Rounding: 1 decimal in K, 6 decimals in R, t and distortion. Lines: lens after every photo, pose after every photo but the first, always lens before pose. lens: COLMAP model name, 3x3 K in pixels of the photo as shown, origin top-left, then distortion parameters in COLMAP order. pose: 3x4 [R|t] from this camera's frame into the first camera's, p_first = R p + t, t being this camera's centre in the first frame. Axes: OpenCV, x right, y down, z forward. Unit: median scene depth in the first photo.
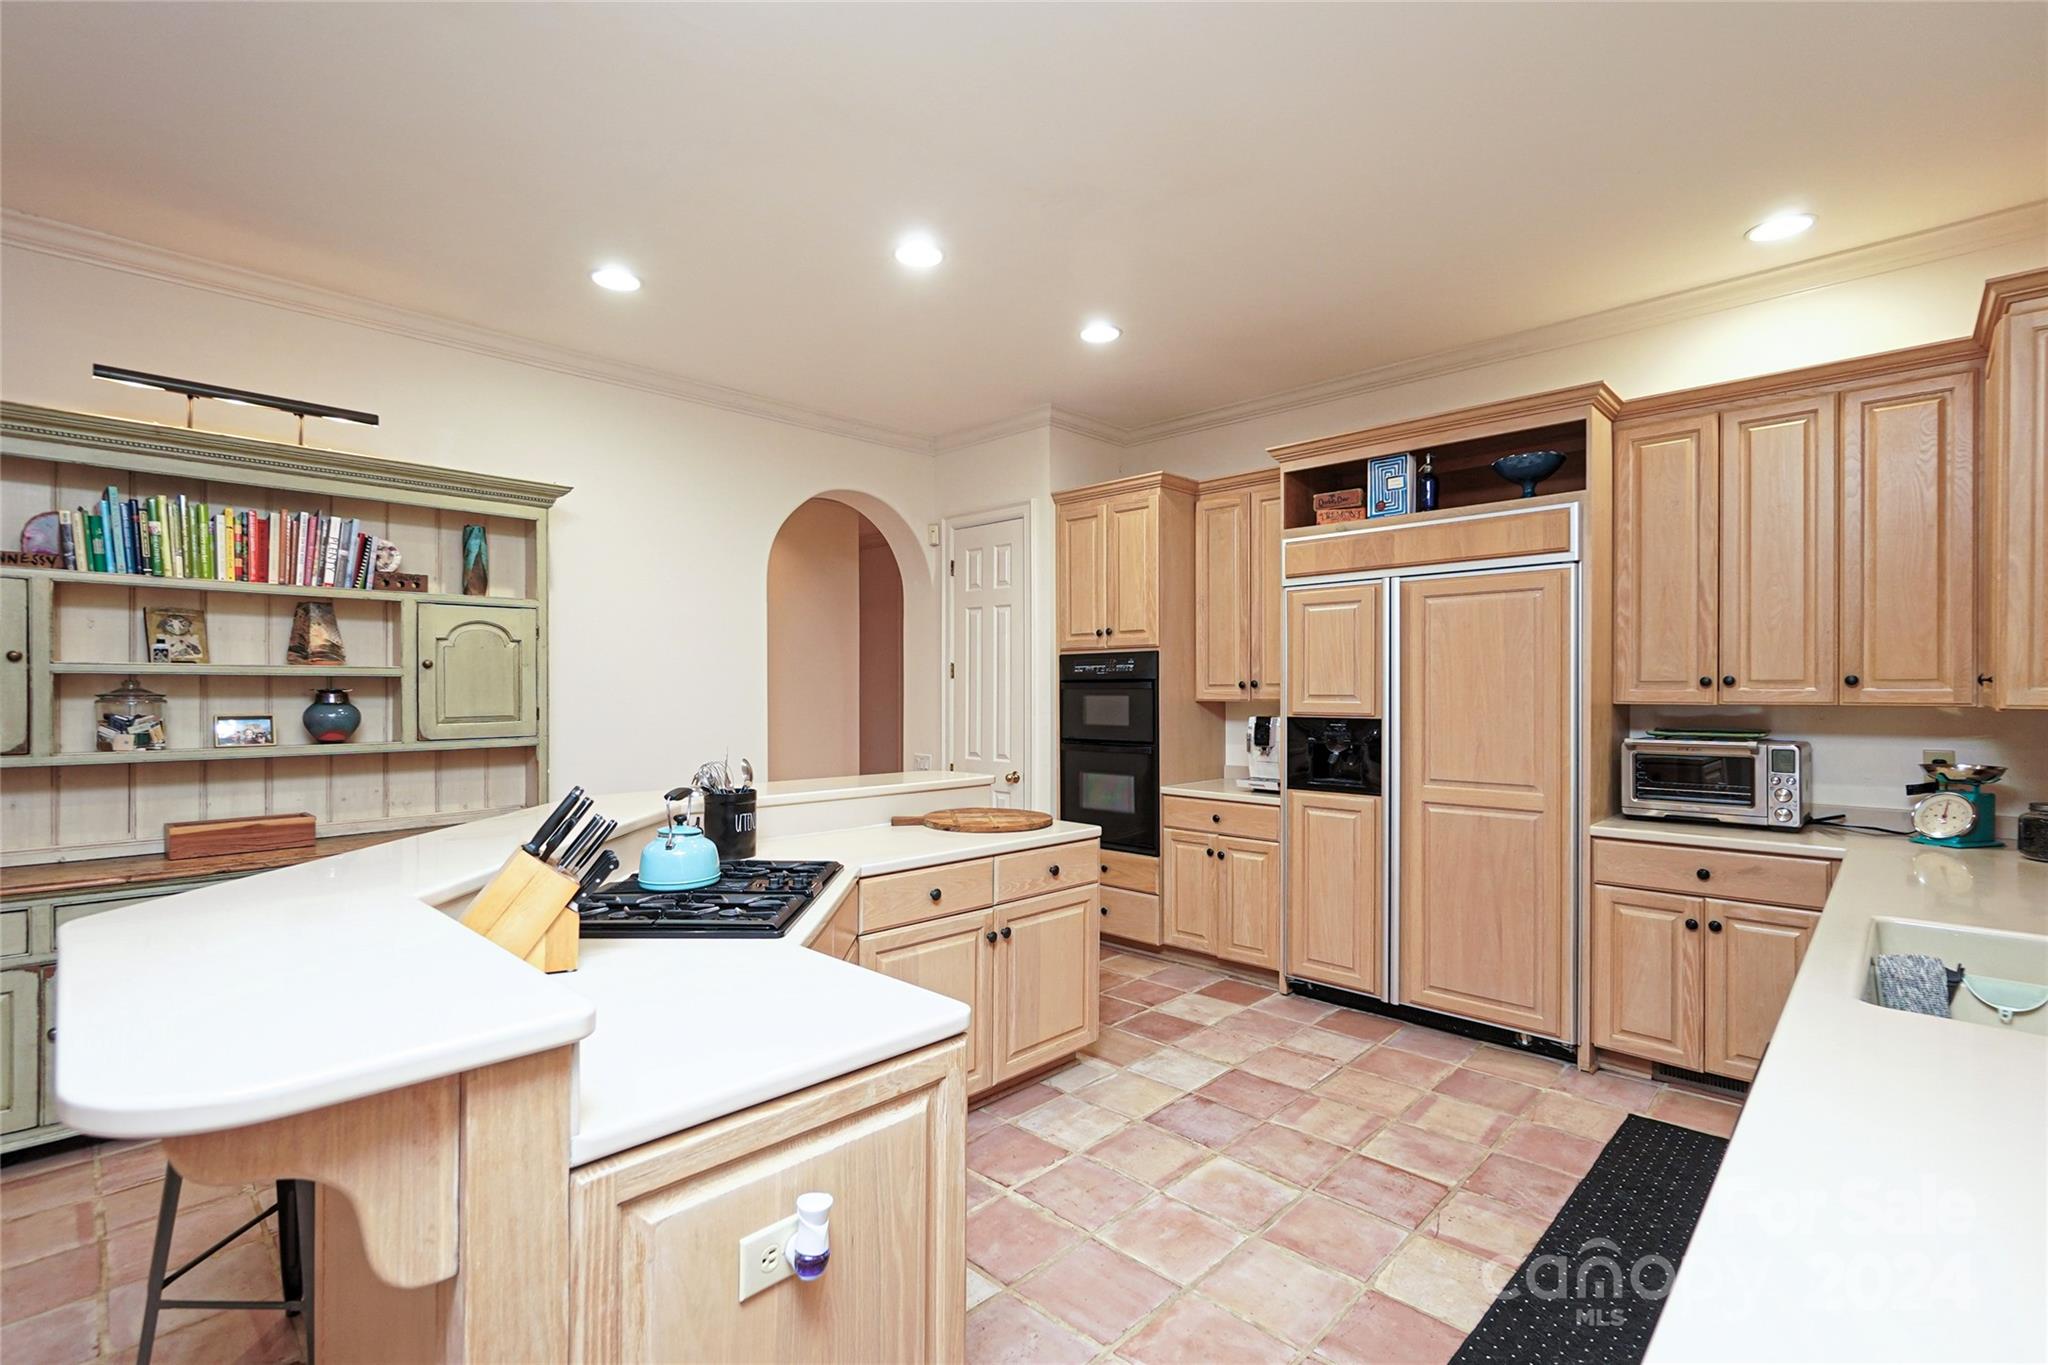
lens RADIAL K [[924.5, 0, 1027.3], [0, 924.5, 685.3], [0, 0, 1]] dist [0.002413, 0.000777]
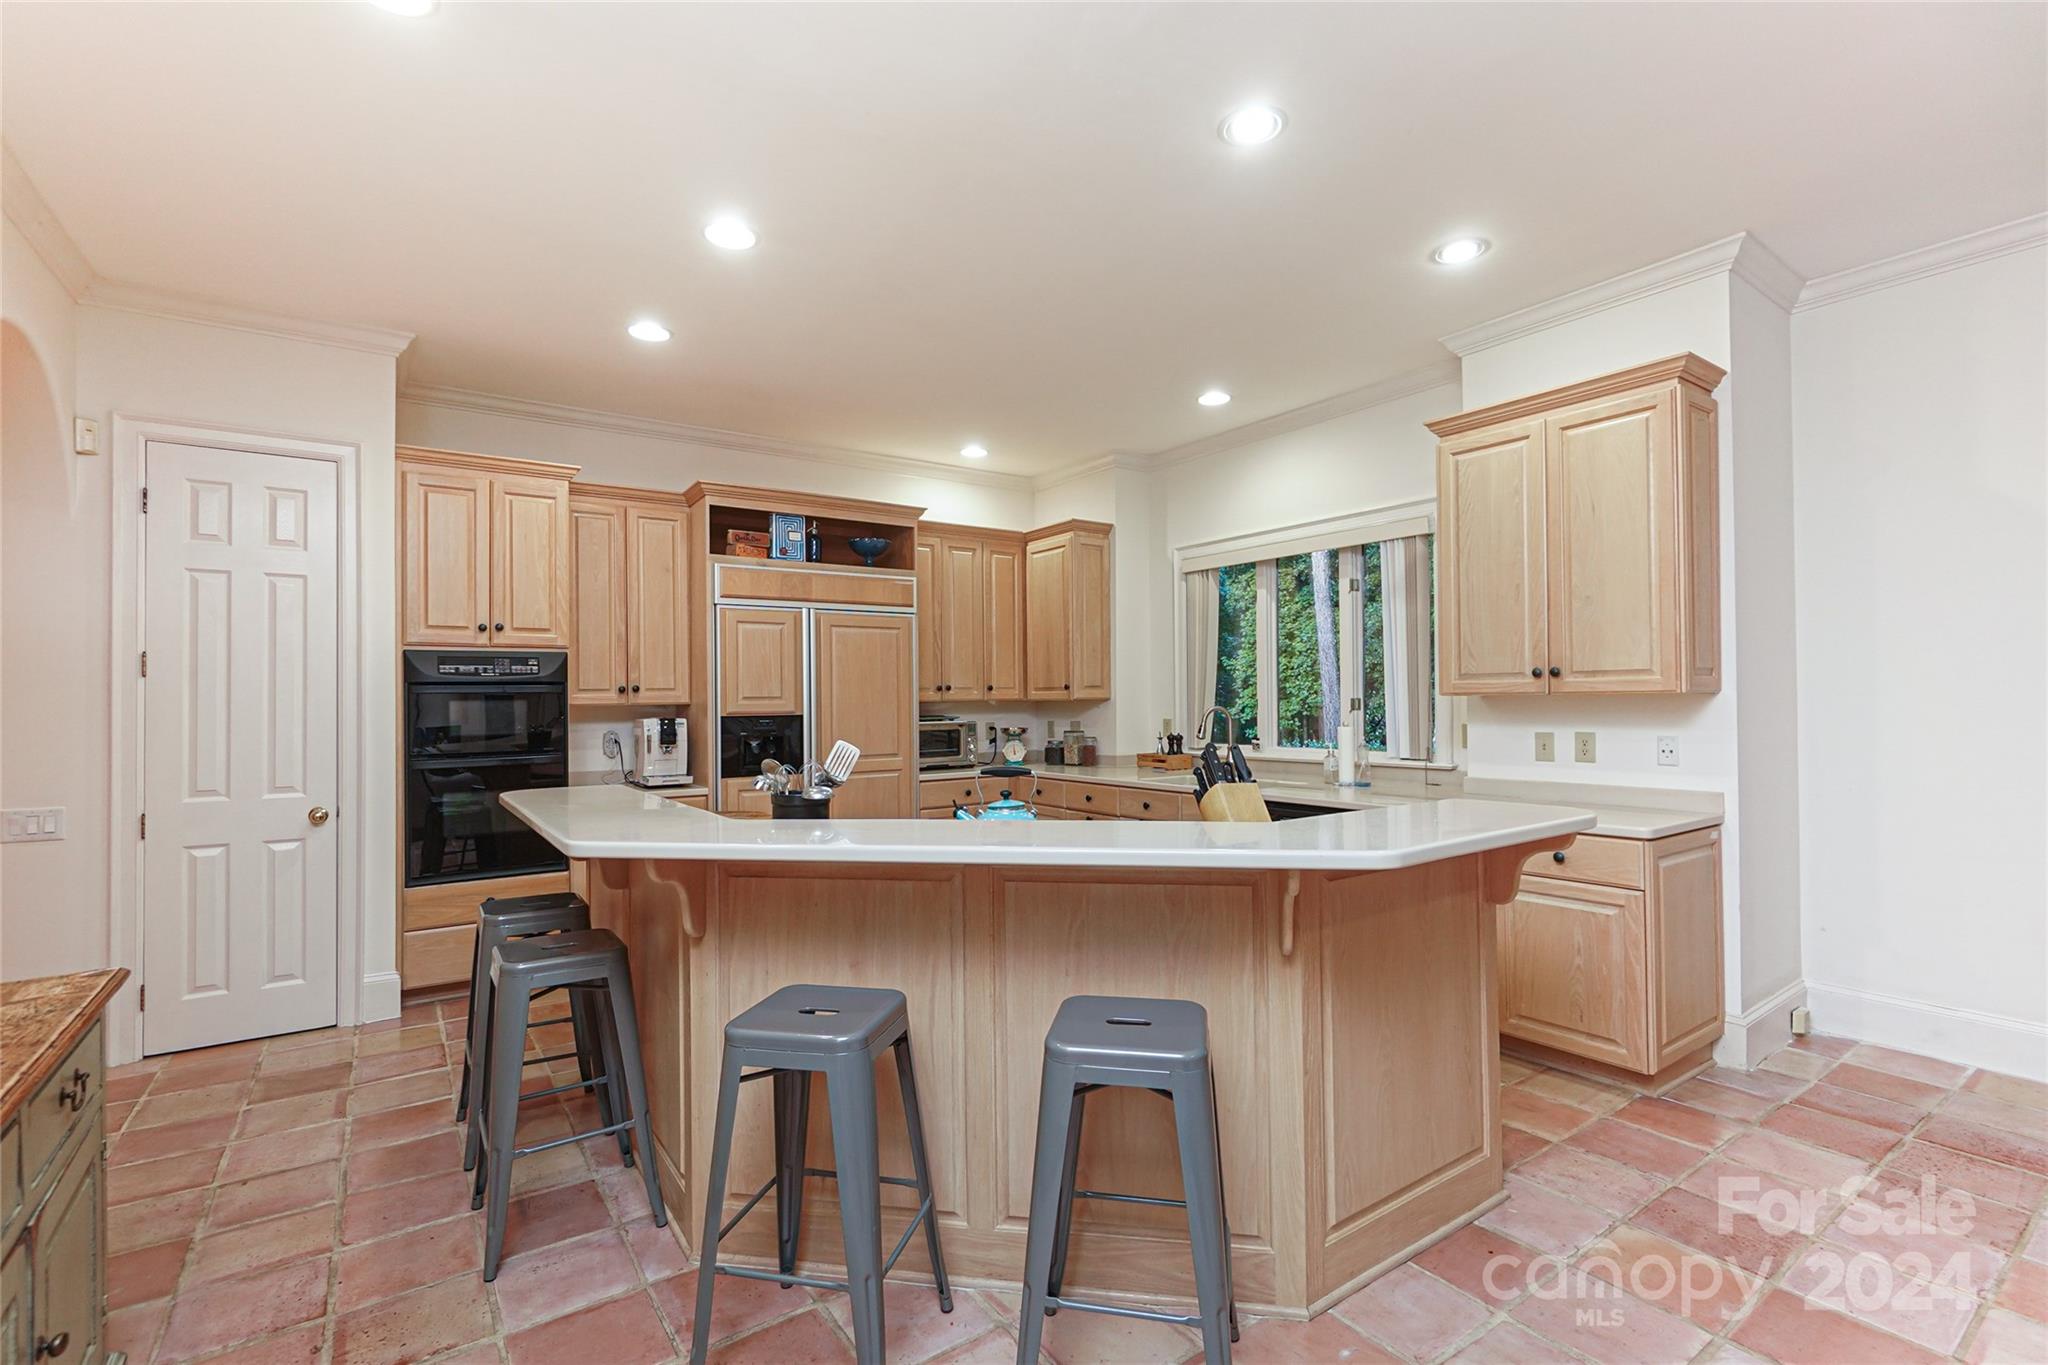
lens RADIAL K [[924.5, 0, 1025.8], [0, 924.5, 689.7], [0, 0, 1]] dist [0.002413, 0.000777]
pose [[0.191065, 0.010605, 0.981520, -0.824451], [0.006551, 0.999906, -0.012079, 0.018070], [-0.981556, 0.008738, 0.190978, 0.420240]]
